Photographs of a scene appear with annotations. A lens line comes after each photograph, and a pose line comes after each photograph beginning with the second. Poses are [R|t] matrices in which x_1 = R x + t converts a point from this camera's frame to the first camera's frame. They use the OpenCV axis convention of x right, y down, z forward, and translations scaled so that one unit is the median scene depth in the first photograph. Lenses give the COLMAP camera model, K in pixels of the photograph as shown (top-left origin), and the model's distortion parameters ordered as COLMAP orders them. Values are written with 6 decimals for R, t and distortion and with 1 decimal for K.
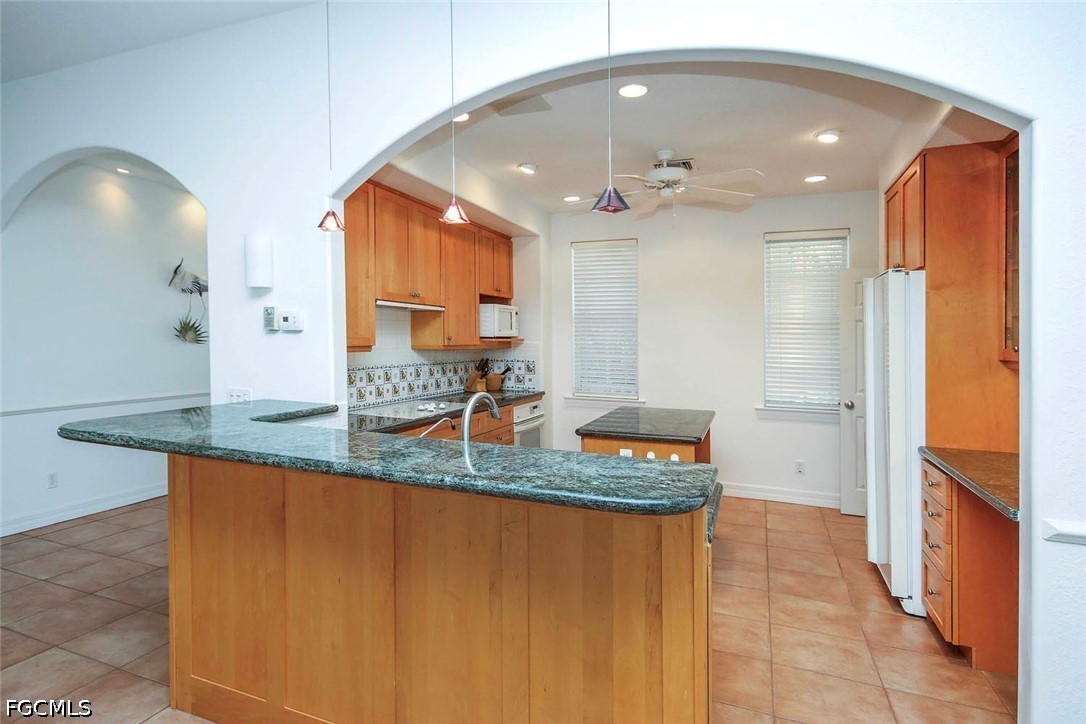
lens RADIAL K [[562.0, 0, 539.4], [0, 562.0, 341.5], [0, 0, 1]] dist [0.008658, -0.000986]
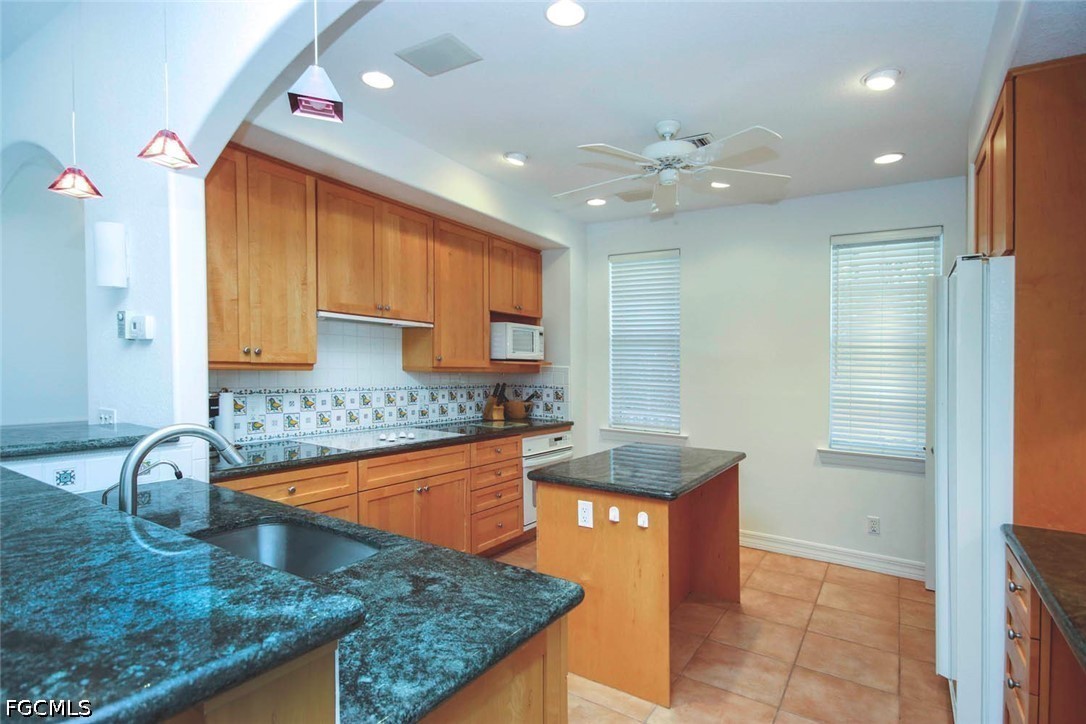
lens RADIAL K [[562.0, 0, 541.6], [0, 562.0, 367.1], [0, 0, 1]] dist [0.008658, -0.000986]
pose [[0.987143, 0.013862, -0.159237, 0.129871], [-0.014461, 0.999892, -0.002601, 0.006771], [0.159184, 0.004871, 0.987237, 0.139911]]
